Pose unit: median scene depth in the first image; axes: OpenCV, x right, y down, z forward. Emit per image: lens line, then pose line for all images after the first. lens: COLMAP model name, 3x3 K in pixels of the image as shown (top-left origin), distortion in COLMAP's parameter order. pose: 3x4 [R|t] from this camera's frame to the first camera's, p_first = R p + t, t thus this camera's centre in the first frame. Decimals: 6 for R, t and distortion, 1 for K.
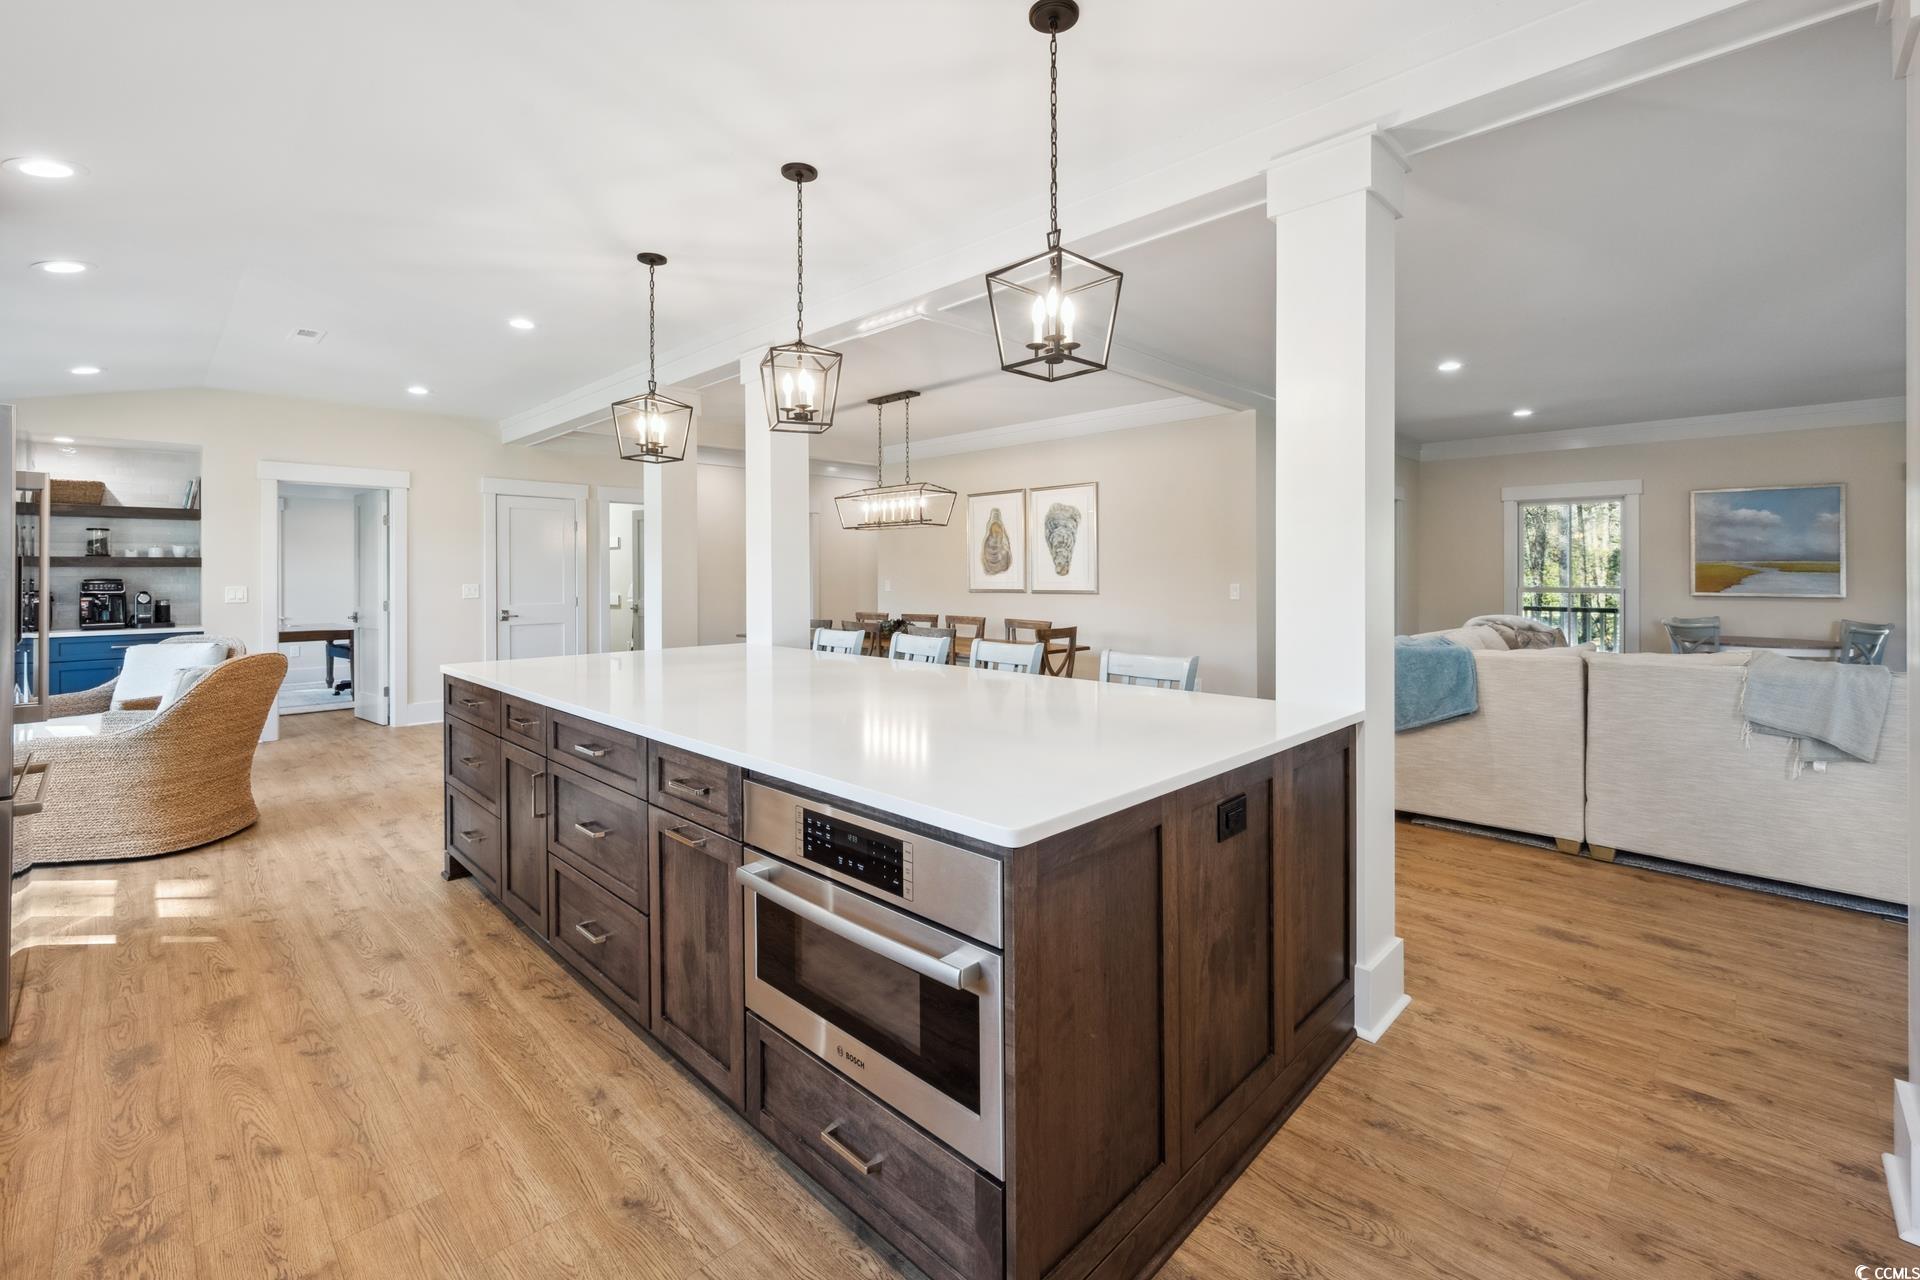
lens RADIAL K [[821.8, 0, 948.0], [0, 821.8, 574.1], [0, 0, 1]] dist [0.000530, 0.000041]
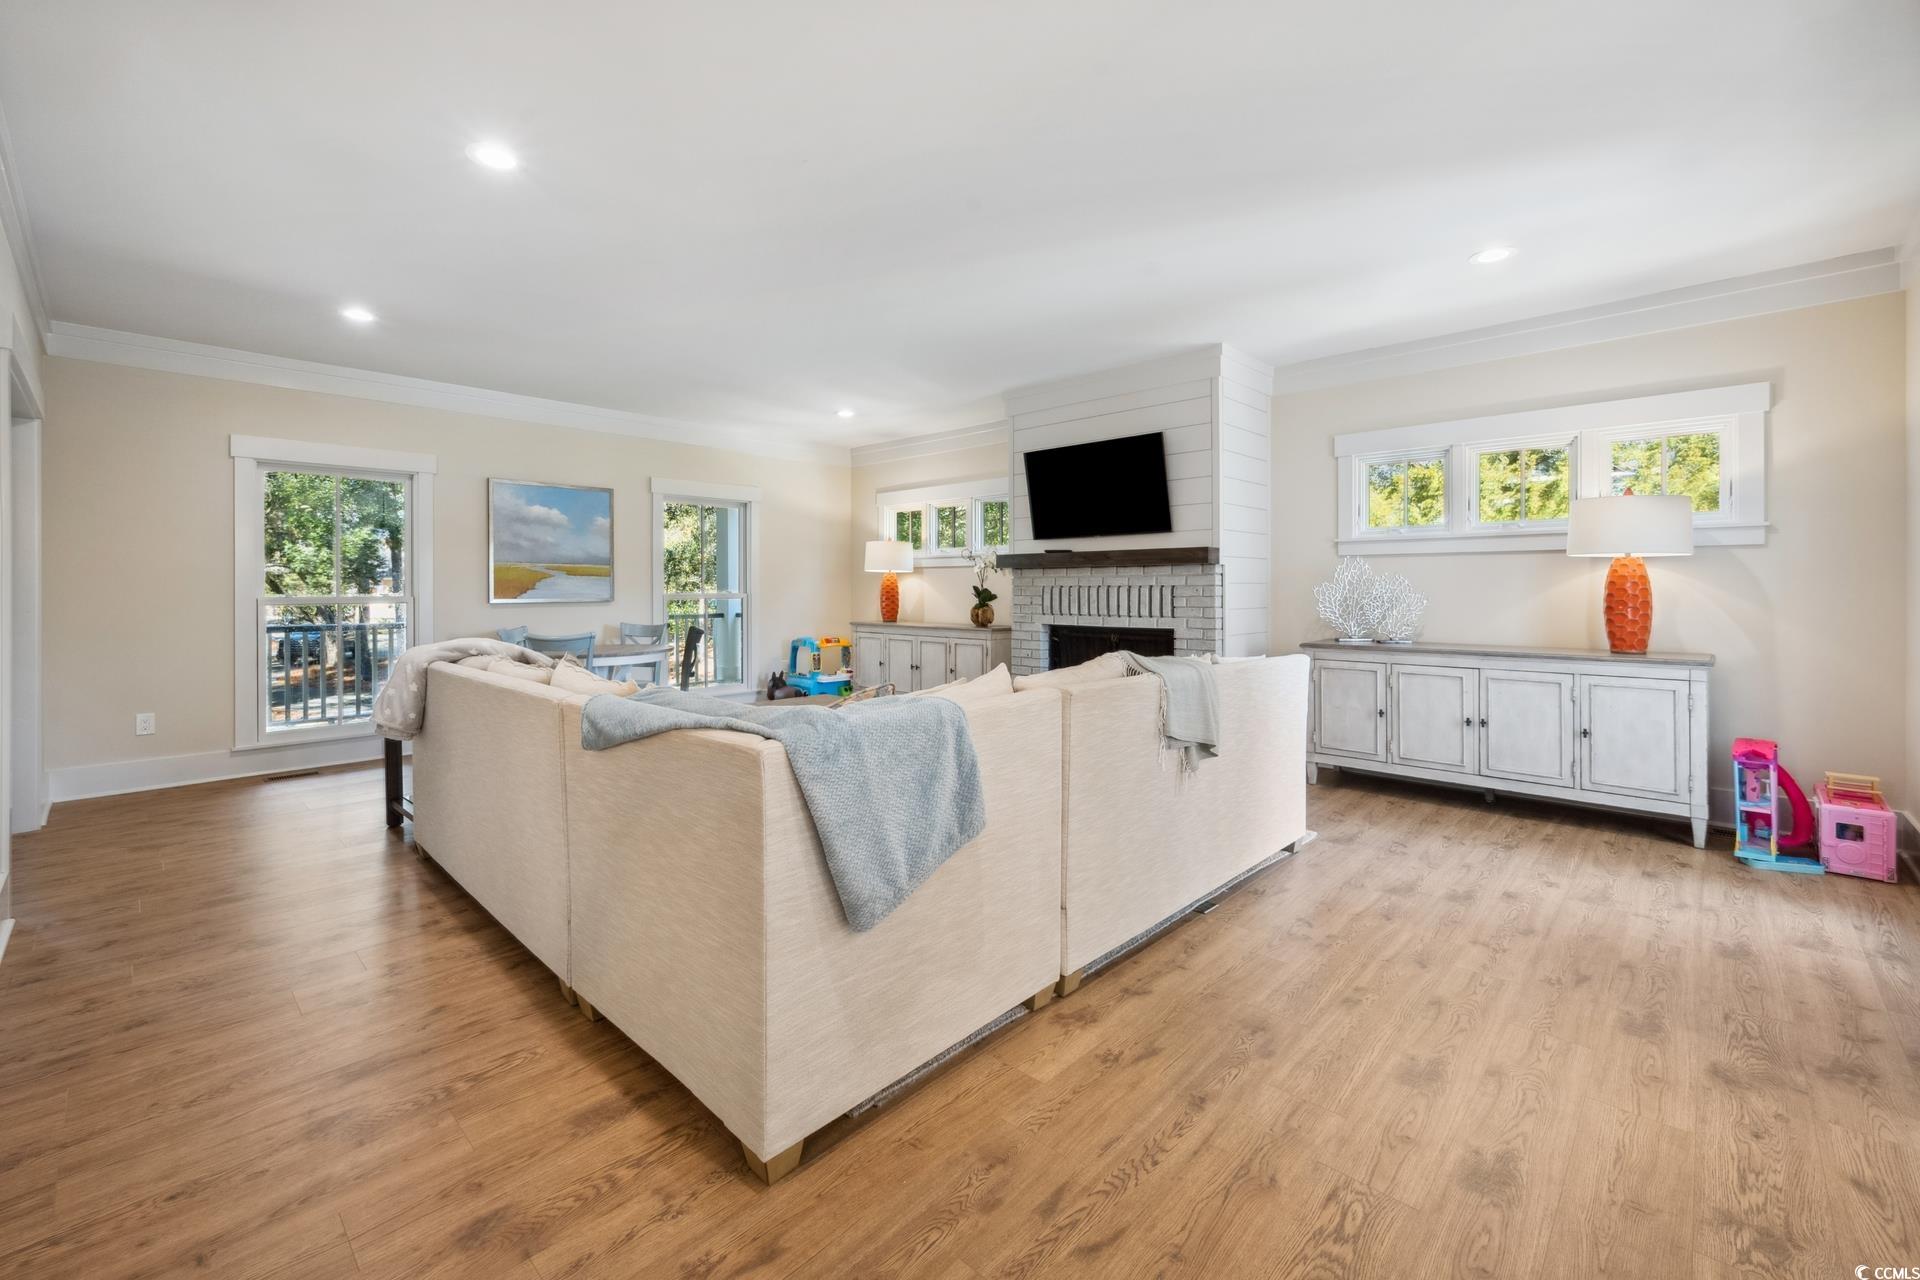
lens RADIAL K [[796.5, 0, 953.0], [0, 796.5, 584.6], [0, 0, 1]] dist [0.003668, -0.000032]
pose [[-0.022309, 0.003811, 0.999744, 0.086813], [0.007751, 0.999963, -0.003639, 0.014088], [-0.999721, 0.007668, -0.022337, 0.572534]]
